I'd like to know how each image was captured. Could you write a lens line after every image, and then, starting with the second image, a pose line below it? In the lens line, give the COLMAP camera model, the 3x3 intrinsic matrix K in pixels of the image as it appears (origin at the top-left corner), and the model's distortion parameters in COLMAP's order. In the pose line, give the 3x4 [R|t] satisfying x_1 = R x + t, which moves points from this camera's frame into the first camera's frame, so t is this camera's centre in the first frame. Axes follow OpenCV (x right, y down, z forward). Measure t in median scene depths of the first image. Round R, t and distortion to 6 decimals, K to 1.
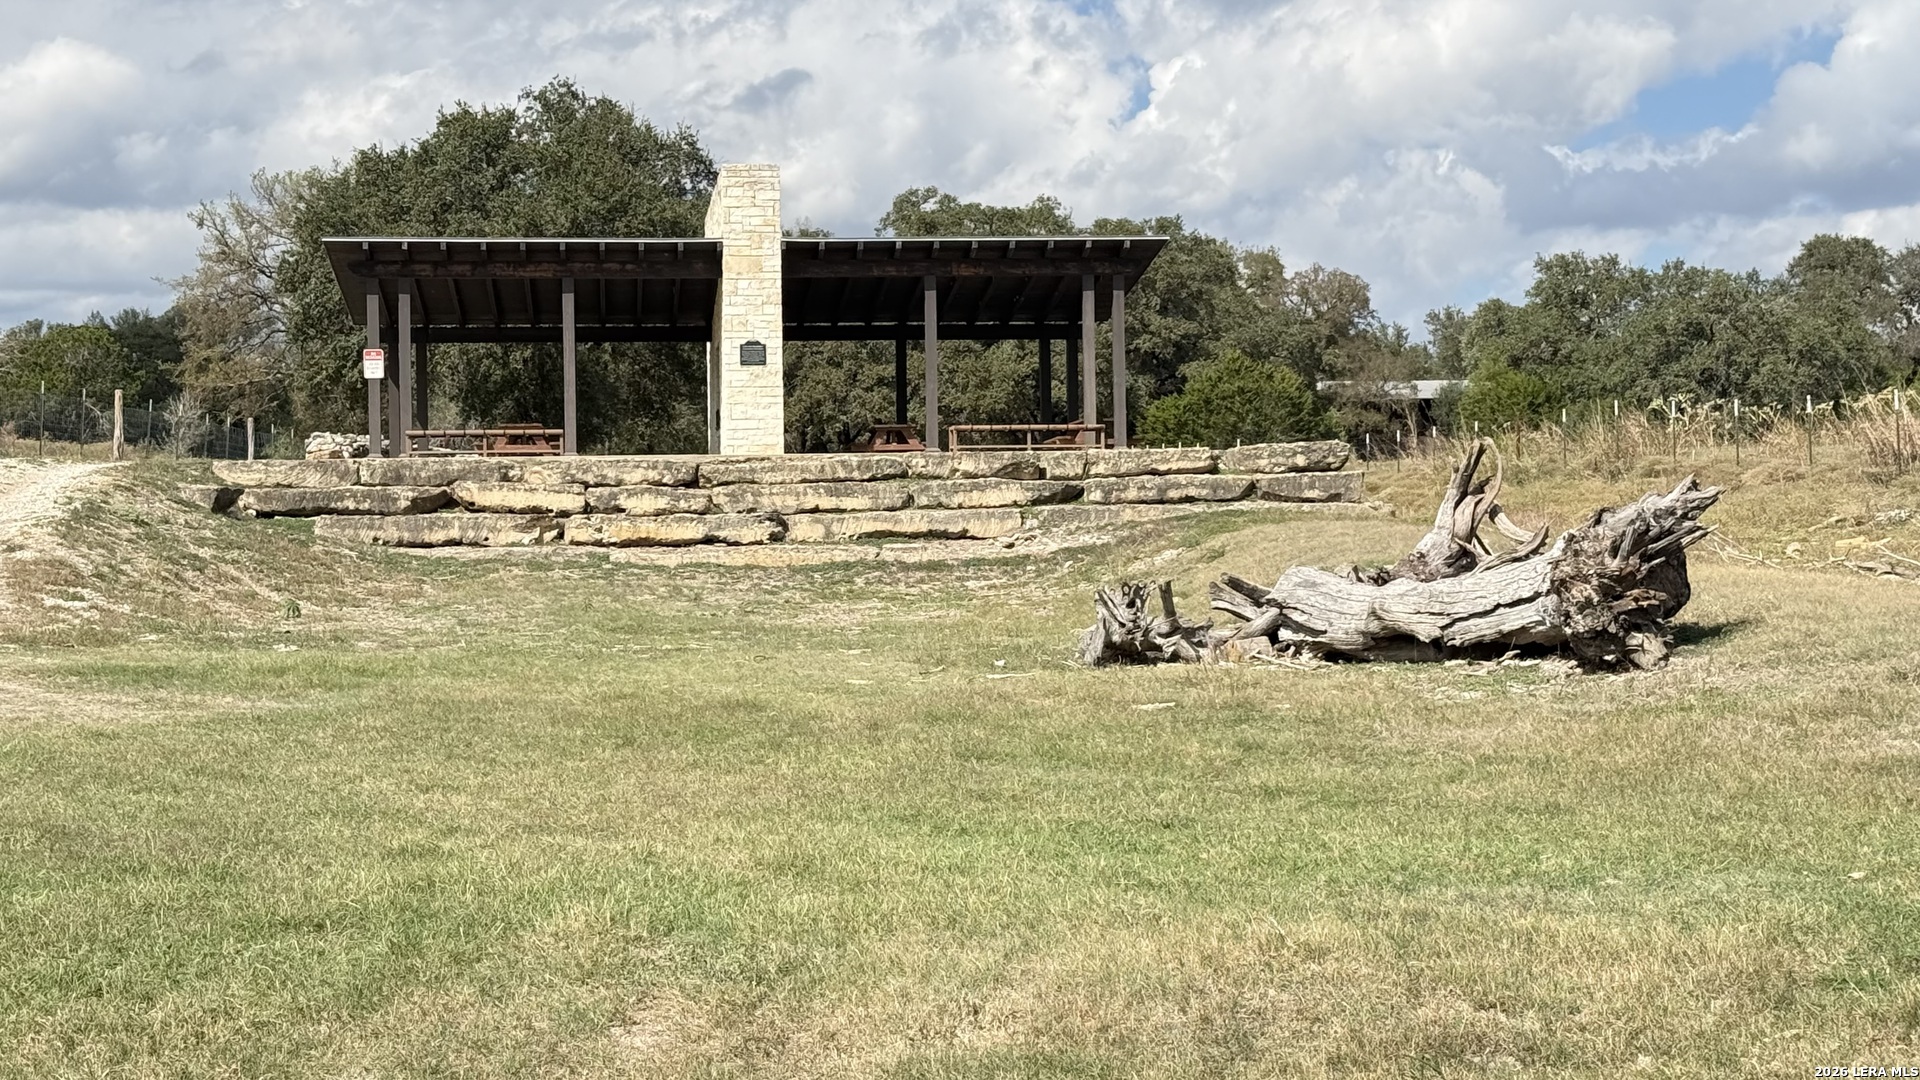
lens RADIAL K [[3154.1, 0, 960.0], [0, 3154.1, 540.0], [0, 0, 1]] dist [0.148338, 0.001499]
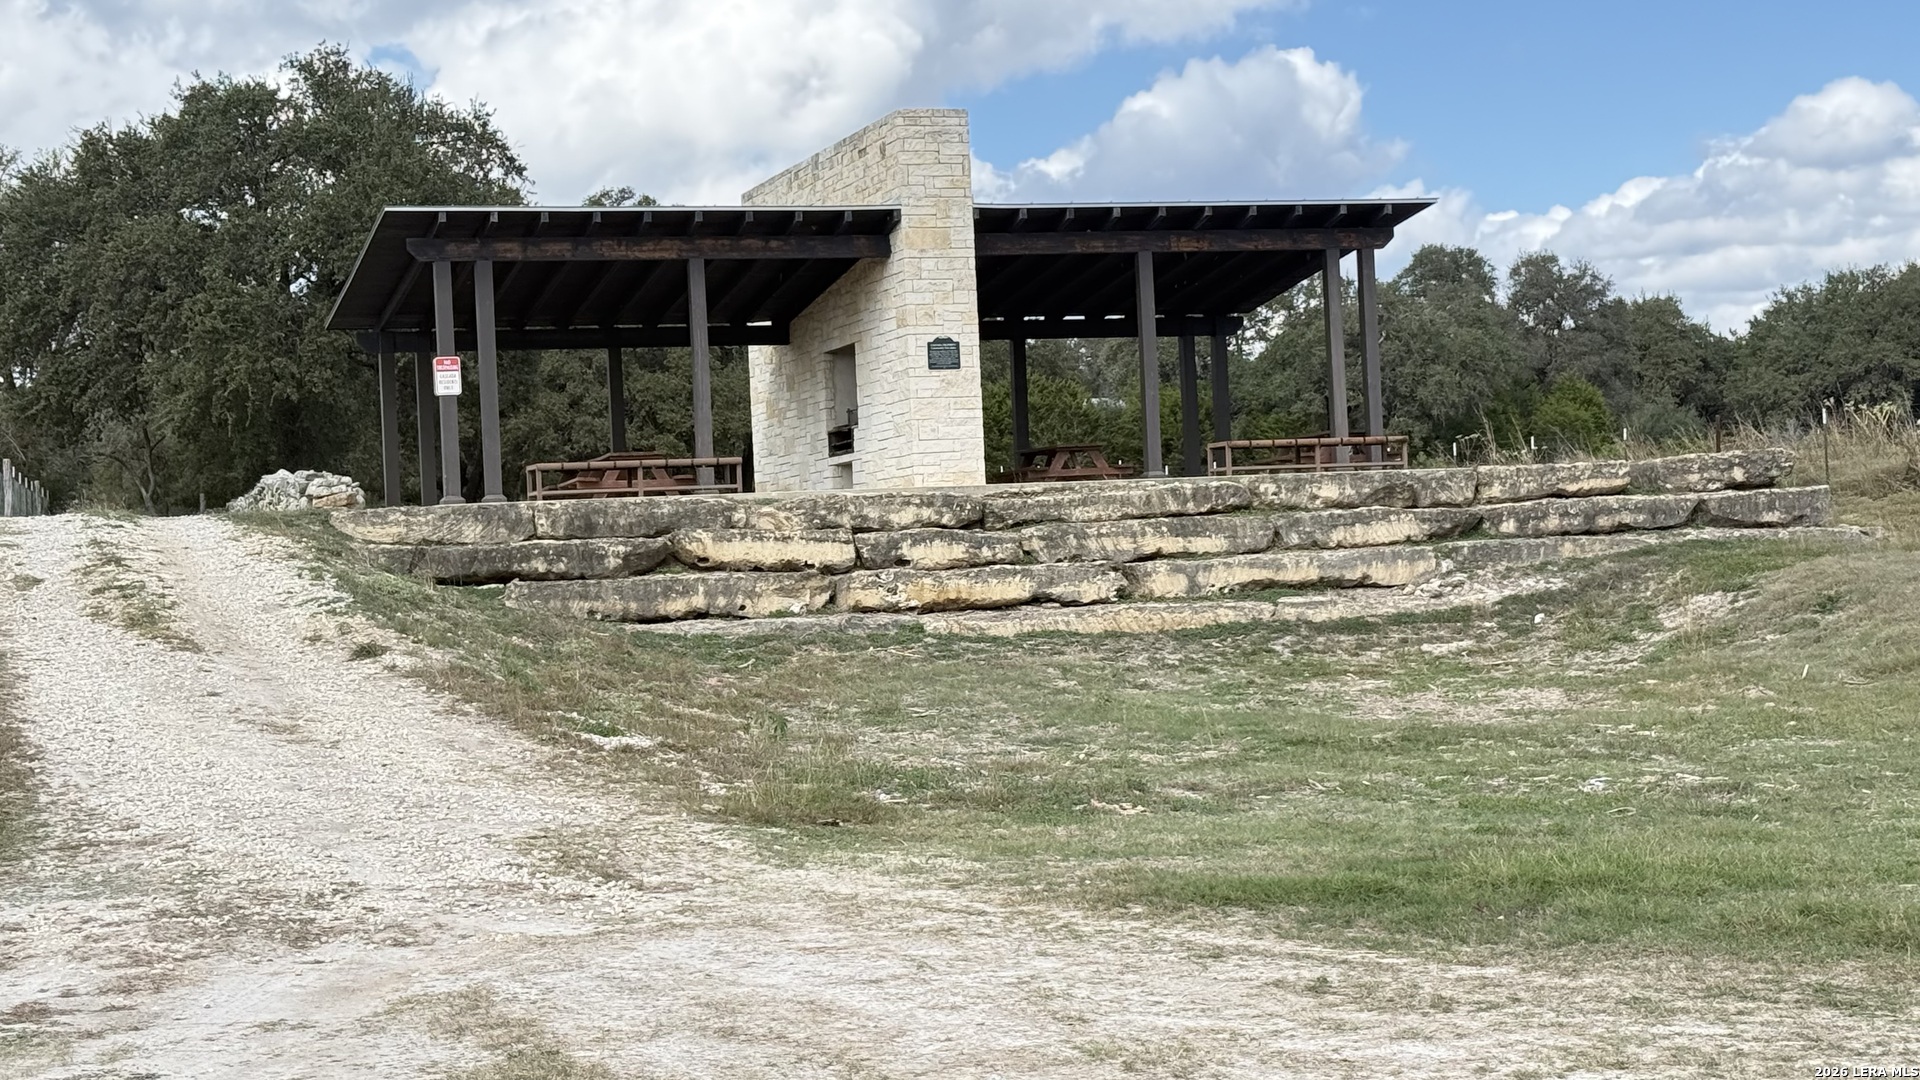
lens RADIAL K [[3154.1, 0, 960.0], [0, 3154.1, 540.0], [0, 0, 1]] dist [0.148338, 0.001499]
pose [[0.980390, -0.026890, 0.195226, -0.238084], [0.028756, 0.999564, -0.006730, -0.009401], [-0.194960, 0.012212, 0.980735, 0.273203]]
